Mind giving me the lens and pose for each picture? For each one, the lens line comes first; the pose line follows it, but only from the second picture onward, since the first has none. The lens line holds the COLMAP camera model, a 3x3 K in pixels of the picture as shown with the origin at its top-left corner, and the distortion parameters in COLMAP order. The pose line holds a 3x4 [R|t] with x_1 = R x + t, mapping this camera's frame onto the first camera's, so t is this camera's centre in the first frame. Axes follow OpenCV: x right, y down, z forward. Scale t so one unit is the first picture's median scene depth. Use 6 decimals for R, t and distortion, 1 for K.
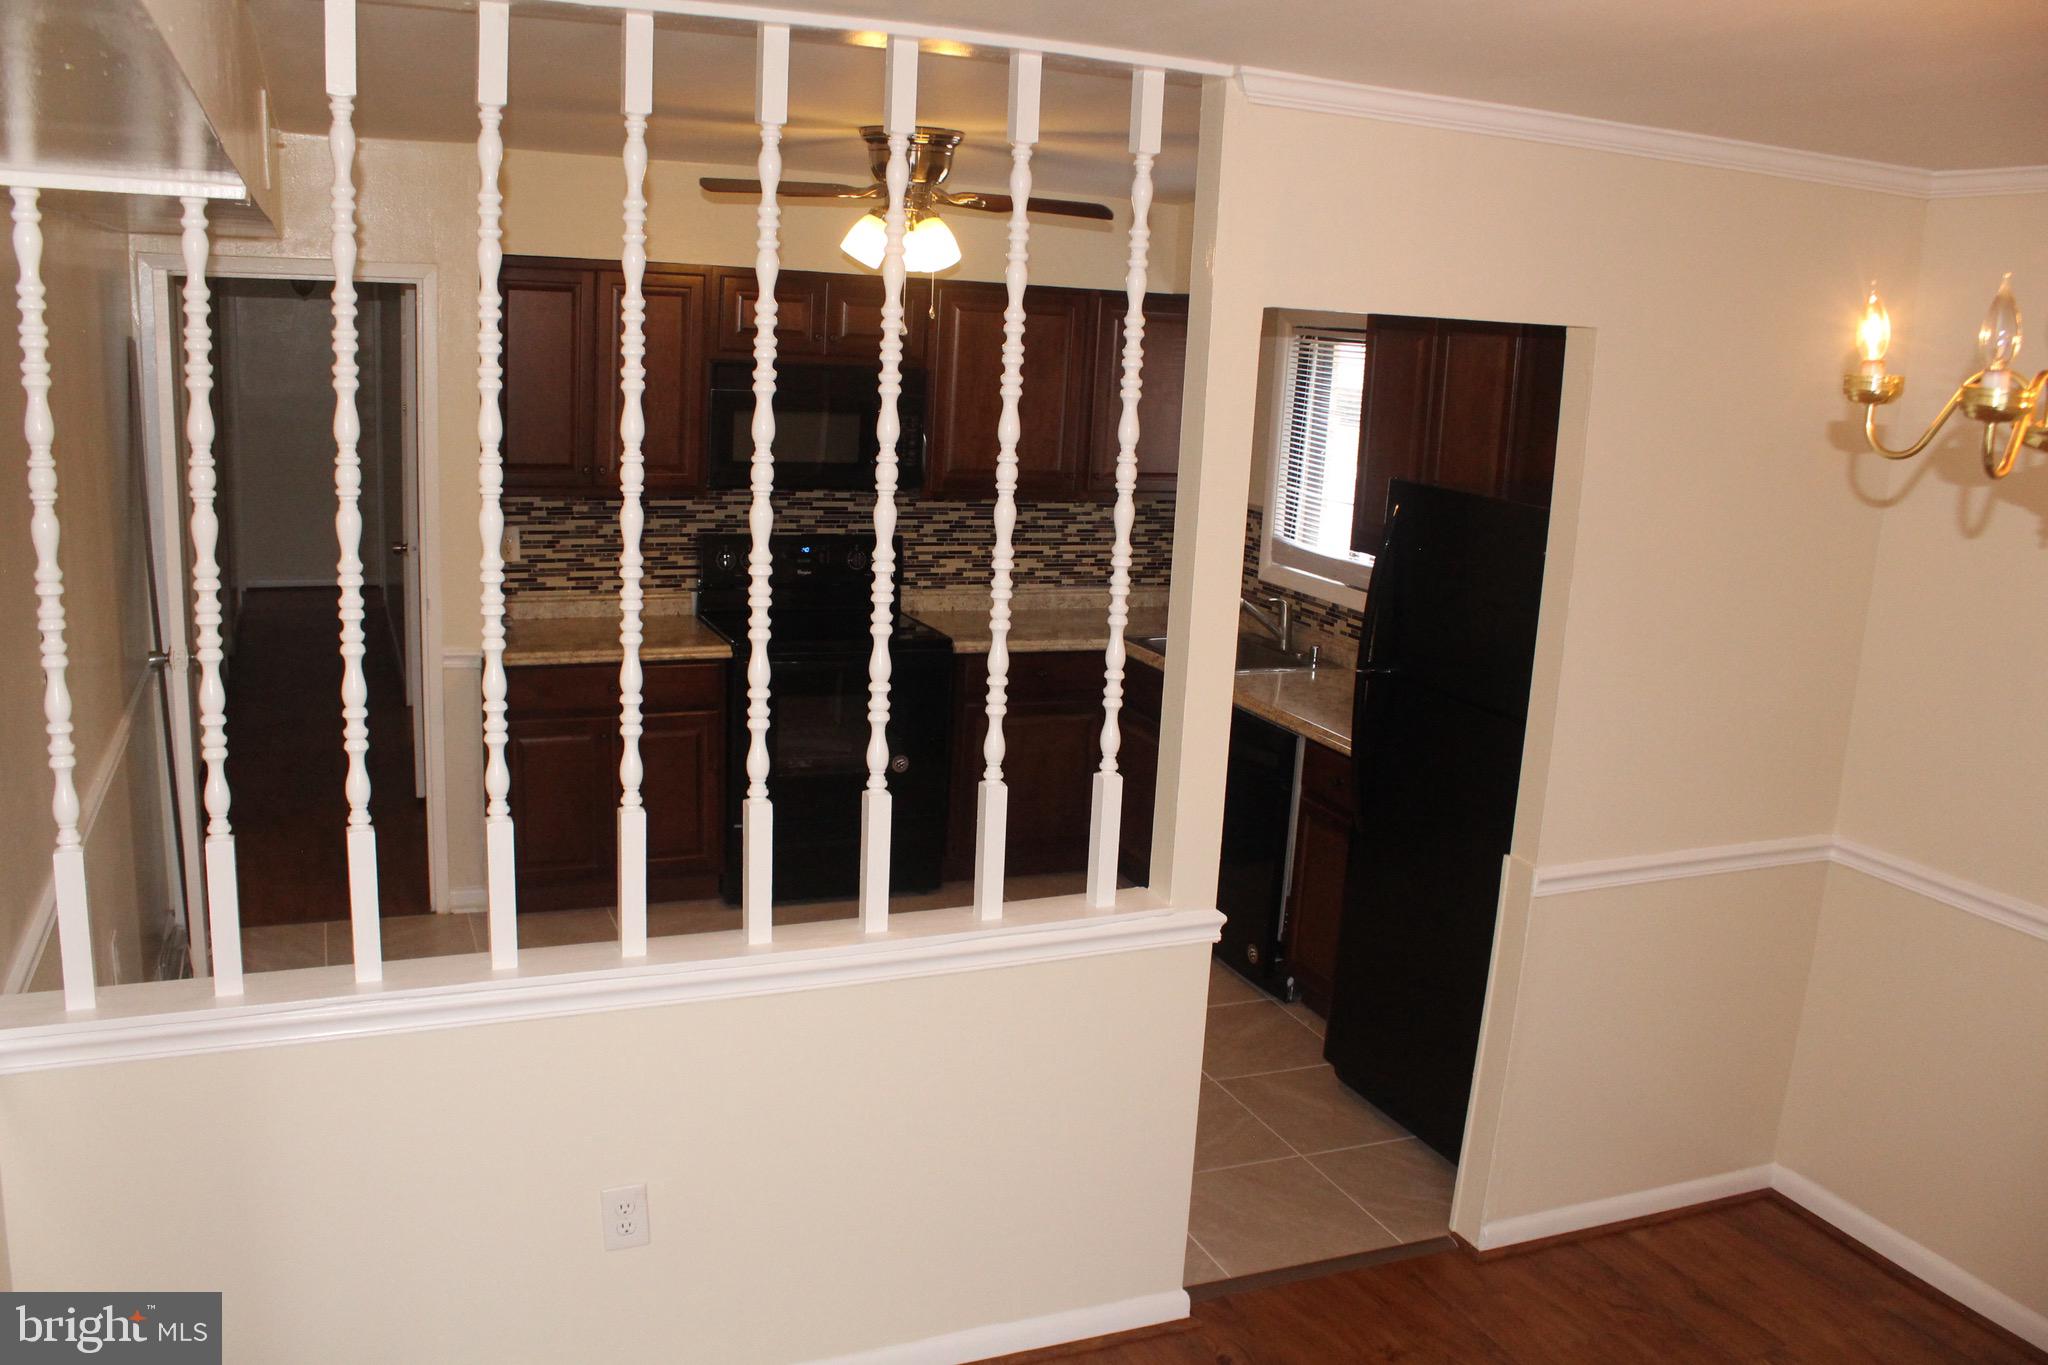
lens RADIAL K [[1680.4, 0, 991.3], [0, 1680.4, 694.8], [0, 0, 1]] dist [-0.171064, 0.147389]
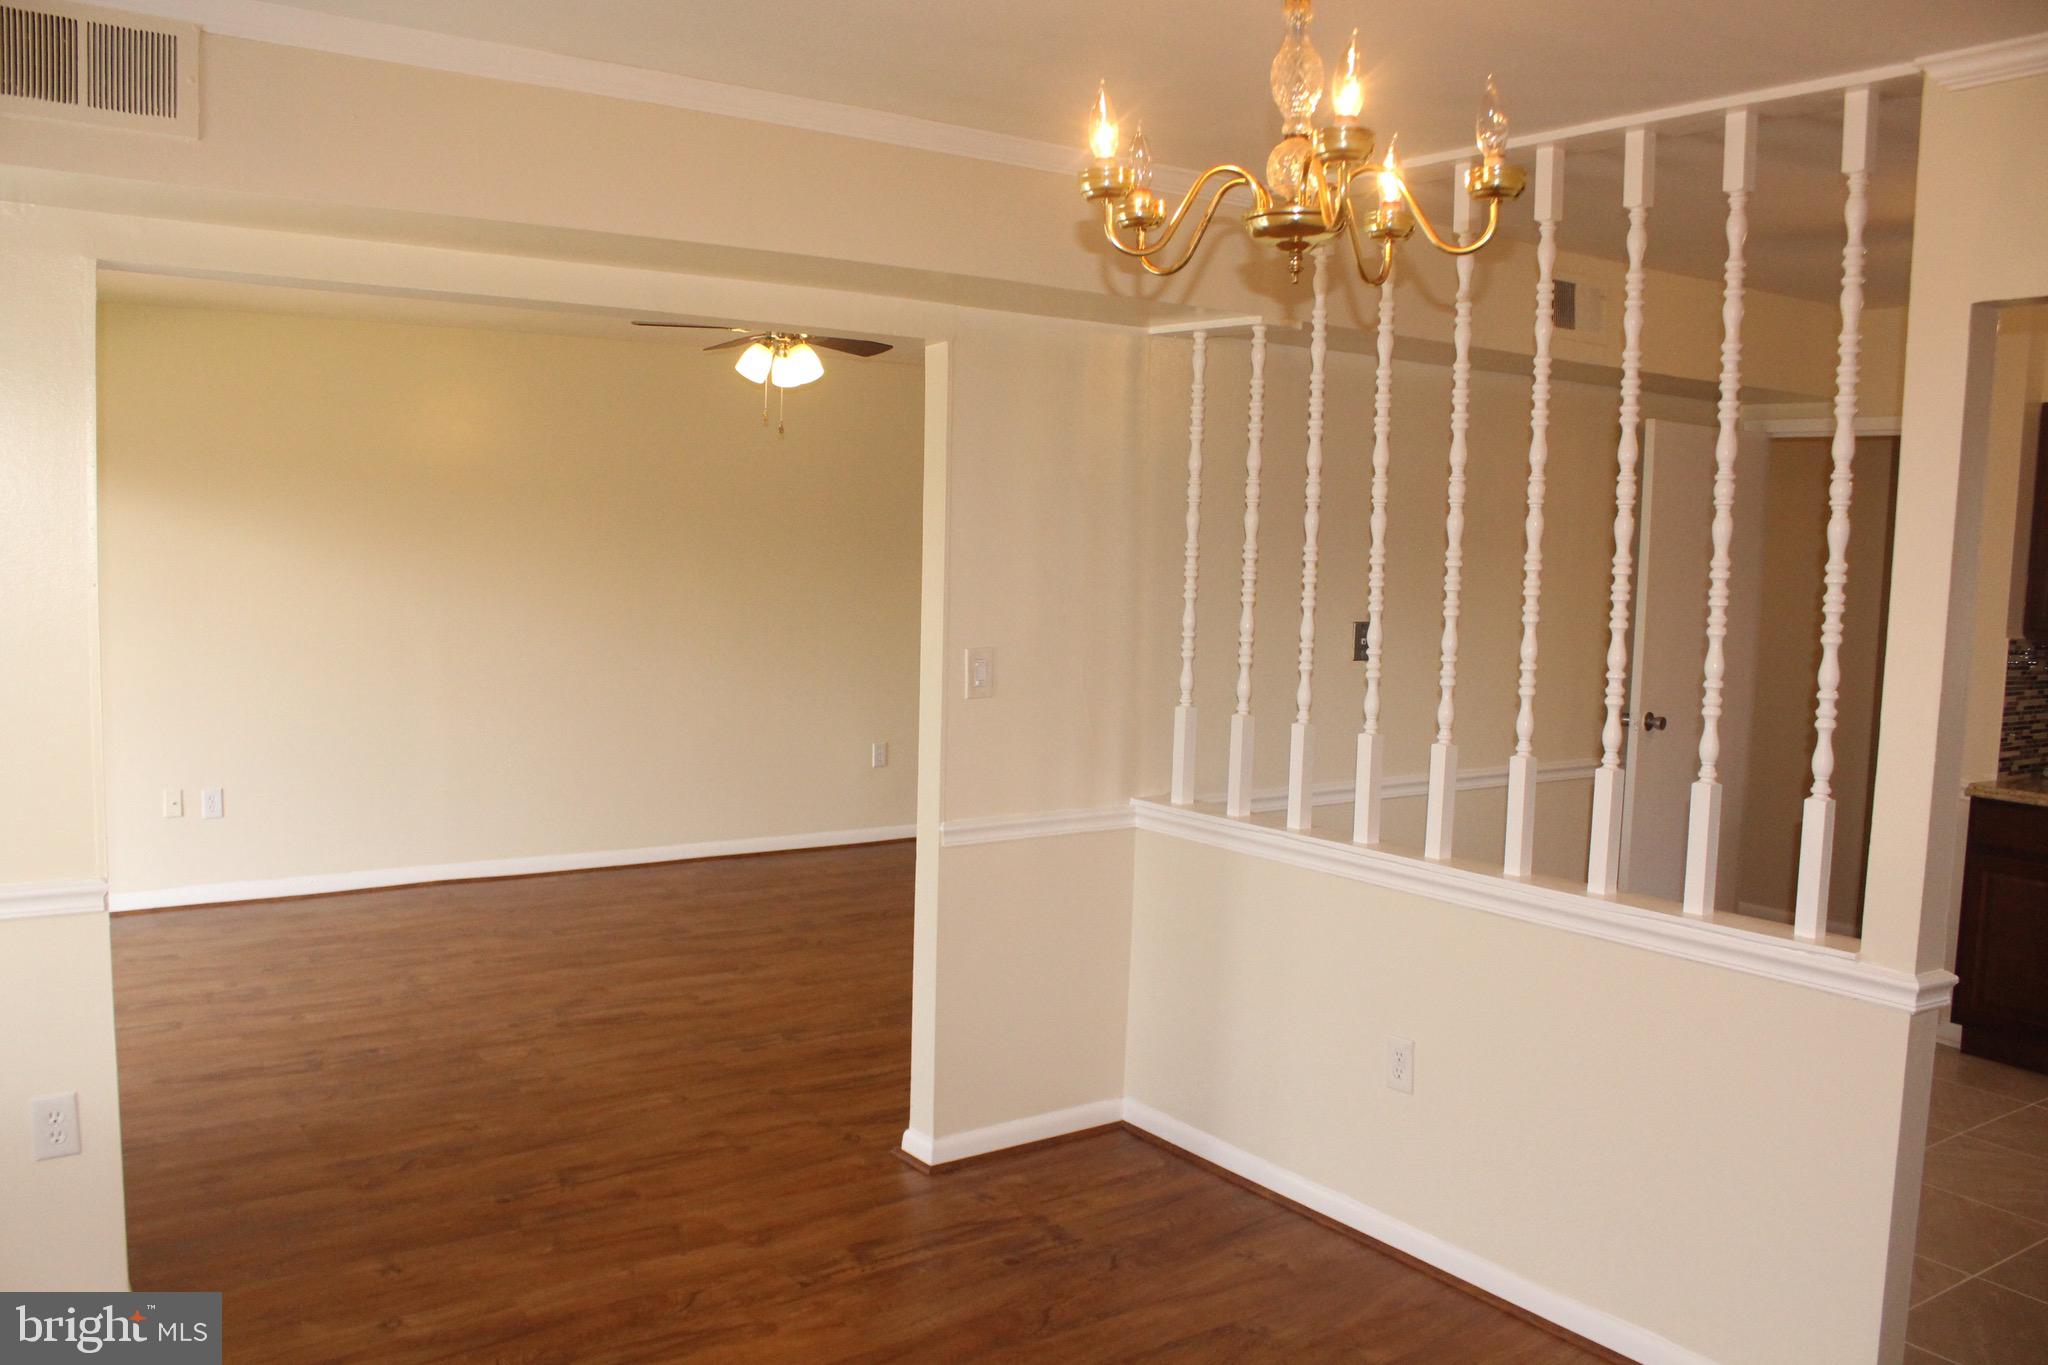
lens RADIAL K [[1680.4, 0, 991.3], [0, 1680.4, 694.8], [0, 0, 1]] dist [-0.171064, 0.147389]
pose [[0.215107, 0.056252, -0.974969, 0.476479], [-0.233234, 0.972410, 0.004646, 0.052222], [0.948330, 0.226396, 0.222293, 0.170763]]
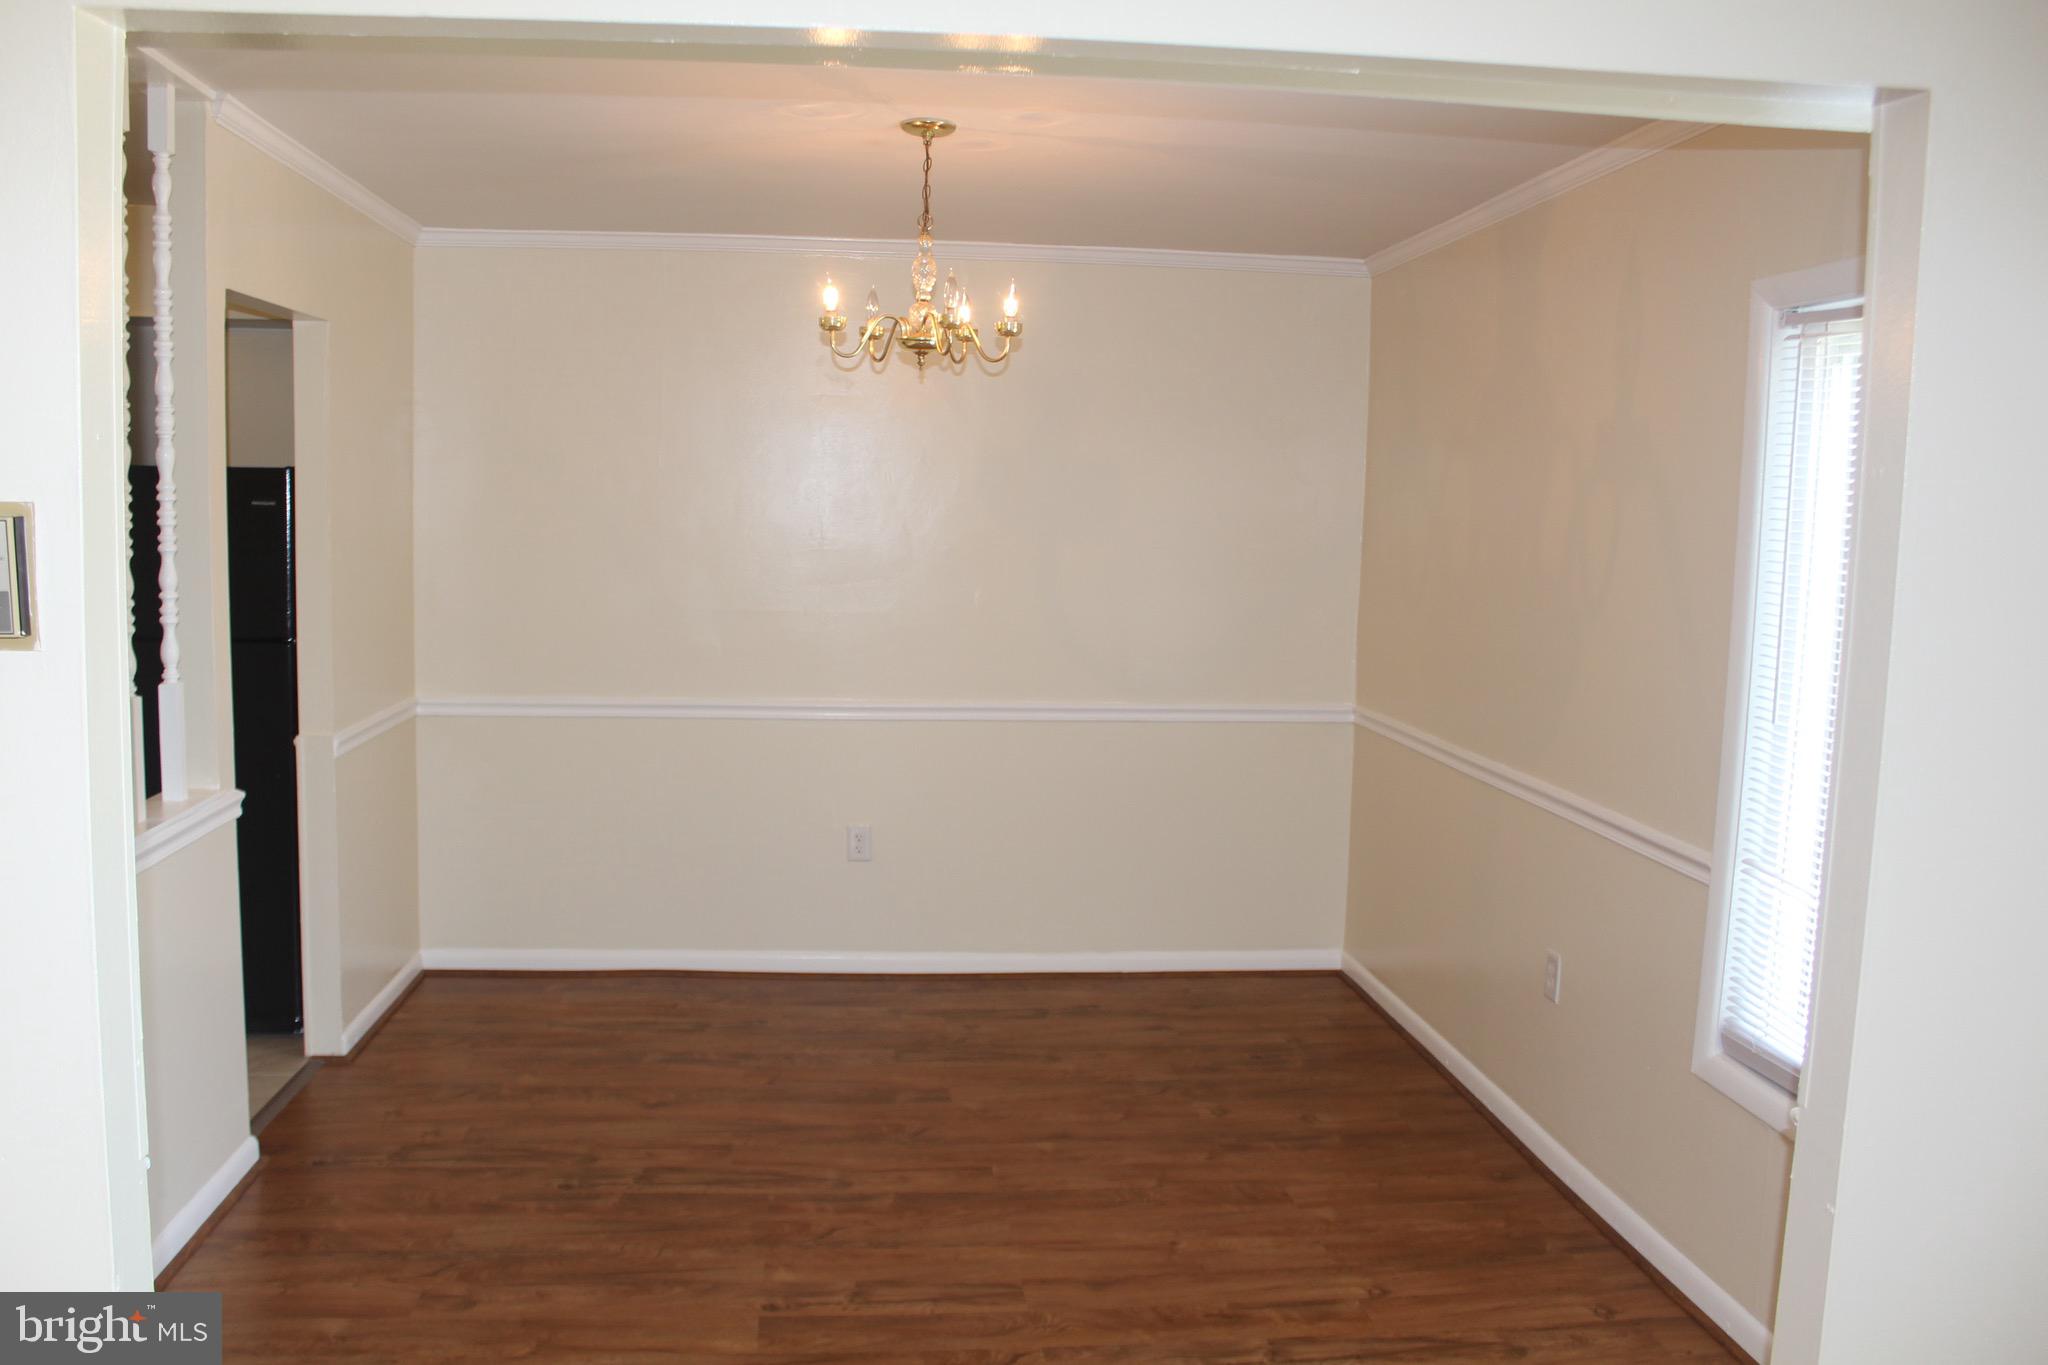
lens RADIAL K [[1680.4, 0, 991.3], [0, 1680.4, 694.8], [0, 0, 1]] dist [-0.171064, 0.147389]
pose [[0.286696, -0.152458, 0.945813, -0.446987], [0.201436, 0.974779, 0.096068, 0.033012], [-0.936605, 0.162979, 0.310176, 0.066321]]
